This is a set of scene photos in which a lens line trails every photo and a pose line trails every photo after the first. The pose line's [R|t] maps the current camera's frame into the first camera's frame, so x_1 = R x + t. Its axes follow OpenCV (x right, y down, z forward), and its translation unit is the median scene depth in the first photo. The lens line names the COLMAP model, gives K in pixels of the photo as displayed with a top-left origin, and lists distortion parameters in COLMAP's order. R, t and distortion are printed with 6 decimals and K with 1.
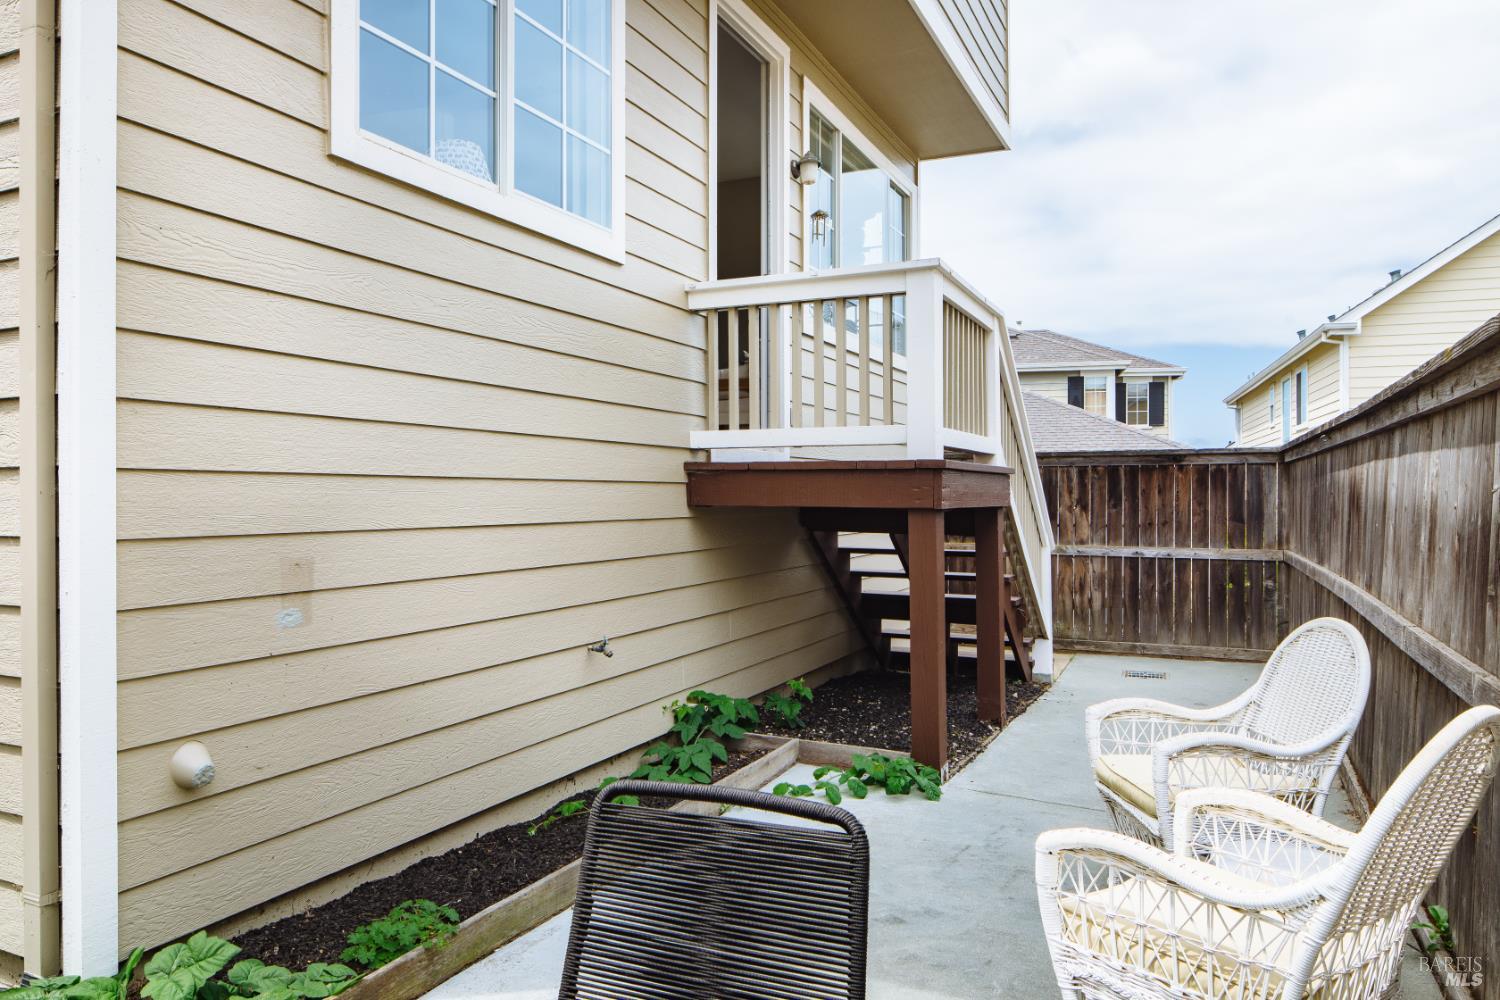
lens RADIAL K [[1020.2, 0, 749.2], [0, 1020.2, 494.0], [0, 0, 1]] dist [-0.001852, 0.000153]
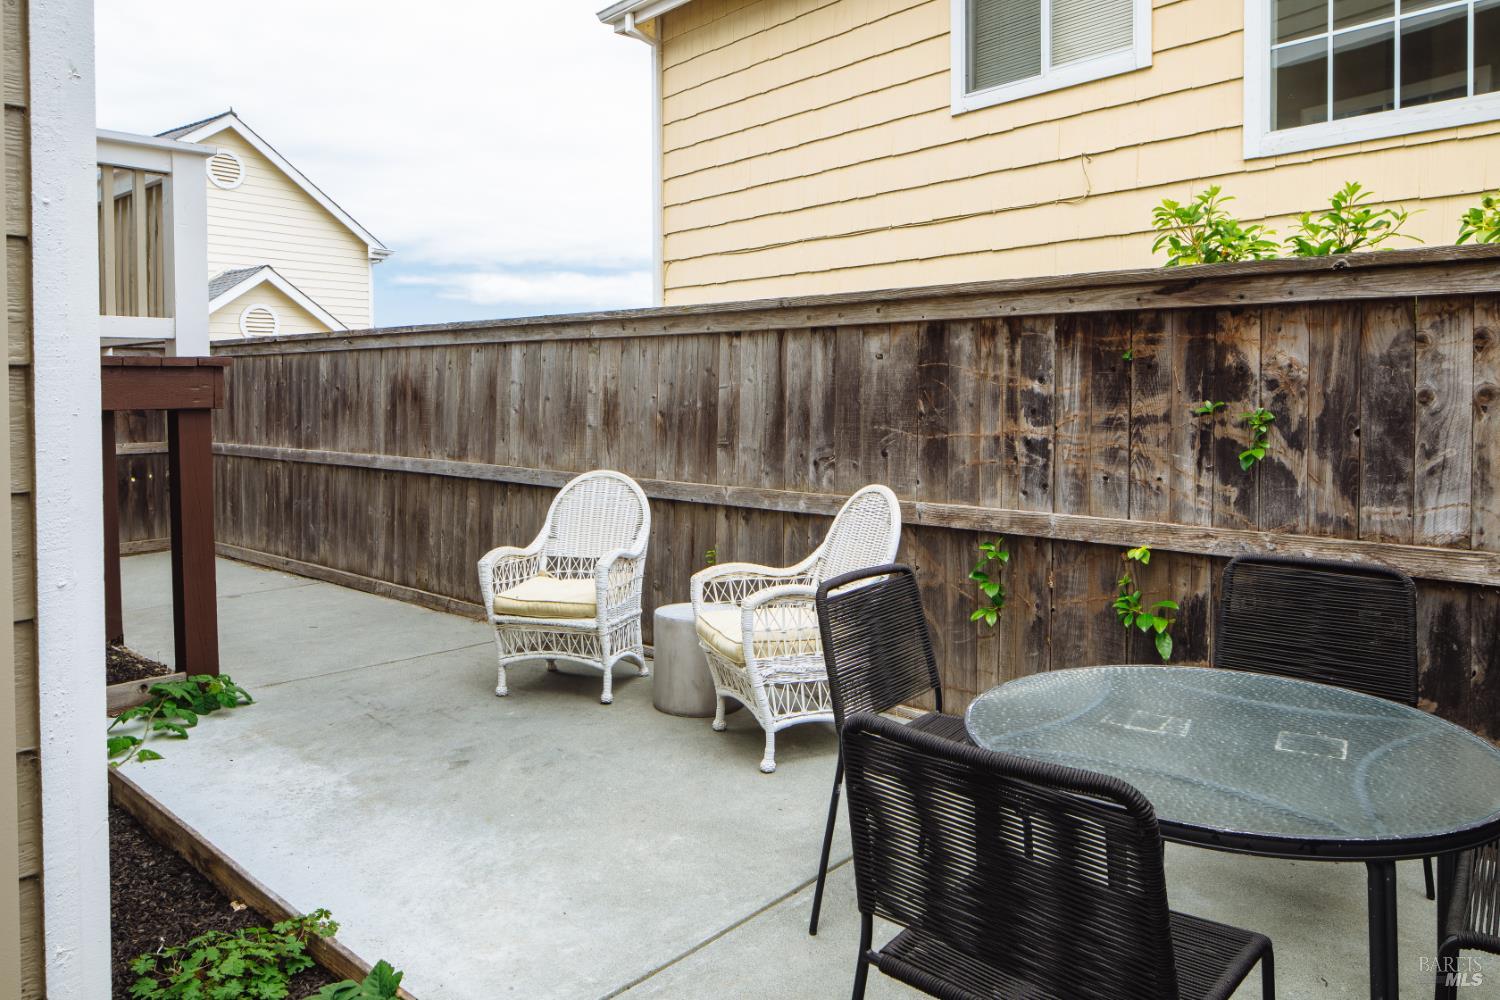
lens RADIAL K [[1029.0, 0, 748.9], [0, 1029.0, 388.9], [0, 0, 1]] dist [0.003620, 0.000932]
pose [[0.283090, -0.010353, 0.959038, -0.545466], [0.005112, 0.999944, 0.009286, -0.009353], [-0.959080, 0.002274, 0.283127, 0.220591]]
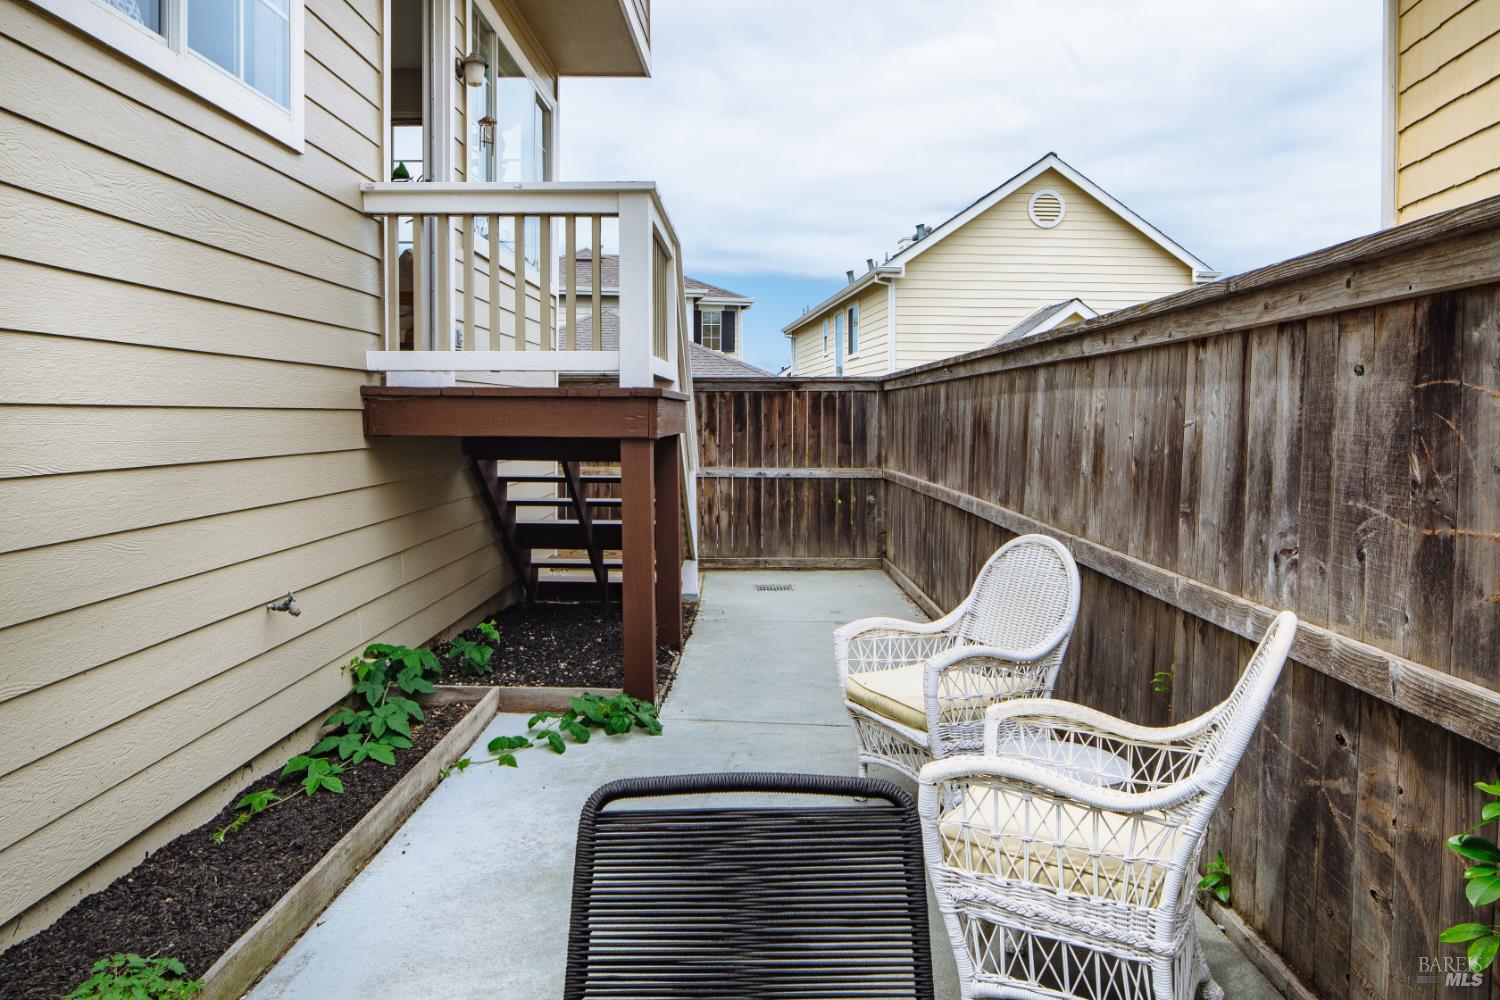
lens RADIAL K [[1019.8, 0, 749.5], [0, 1019.8, 426.0], [0, 0, 1]] dist [-0.004476, 0.002122]
pose [[0.910238, -0.003259, 0.414073, -0.123104], [-0.001903, 0.999926, 0.012054, -0.008151], [-0.414081, -0.011760, 0.910164, 0.062273]]
